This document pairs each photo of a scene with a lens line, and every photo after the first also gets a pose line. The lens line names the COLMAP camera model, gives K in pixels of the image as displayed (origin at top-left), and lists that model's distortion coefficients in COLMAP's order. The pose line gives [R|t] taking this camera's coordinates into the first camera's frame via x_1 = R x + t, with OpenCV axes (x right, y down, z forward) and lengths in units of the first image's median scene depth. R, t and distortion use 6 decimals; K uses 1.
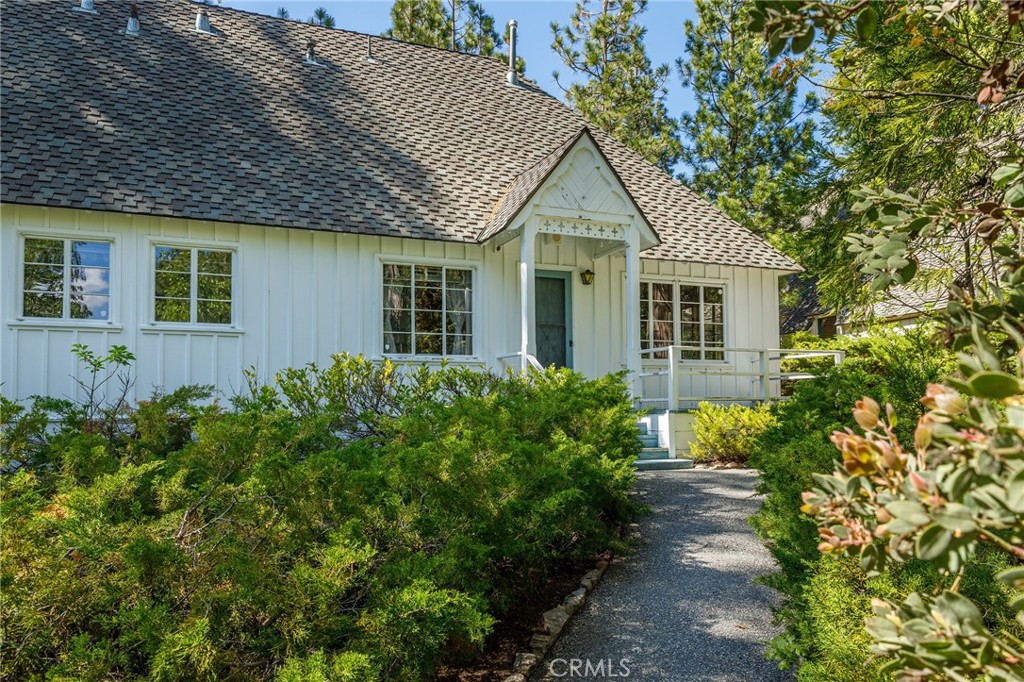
lens RADIAL K [[698.0, 0, 511.6], [0, 698.0, 301.2], [0, 0, 1]] dist [-0.030272, 0.000294]
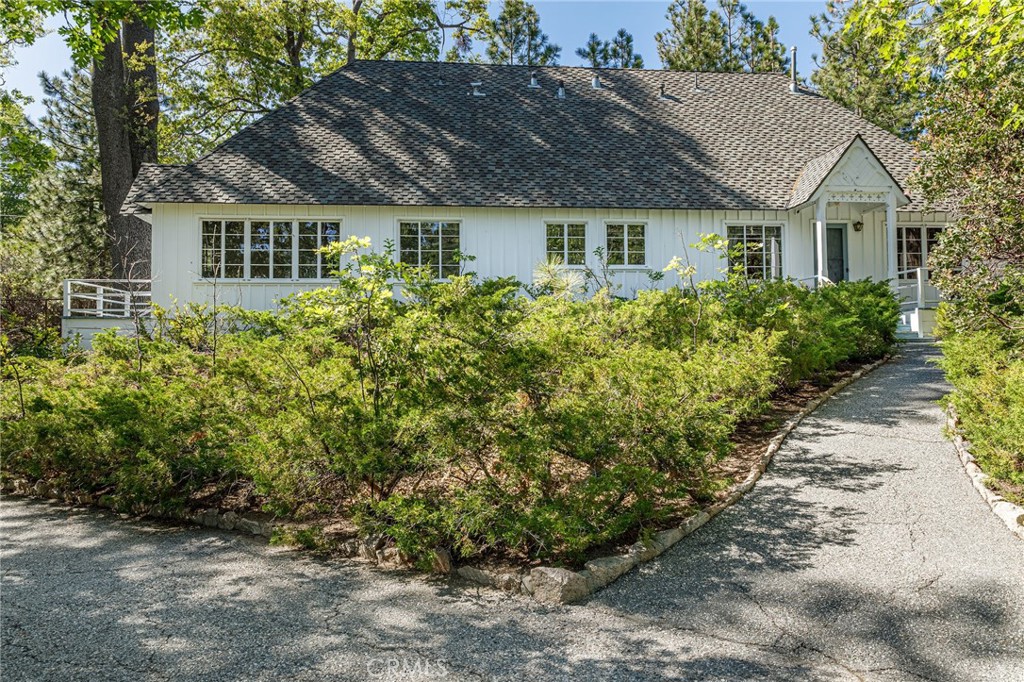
lens RADIAL K [[698.0, 0, 511.6], [0, 698.0, 301.2], [0, 0, 1]] dist [-0.030272, 0.000294]
pose [[0.949330, -0.024338, -0.313338, -0.142768], [0.047209, 0.996728, 0.065611, -0.006748], [0.310716, -0.077079, 0.947372, -0.694426]]
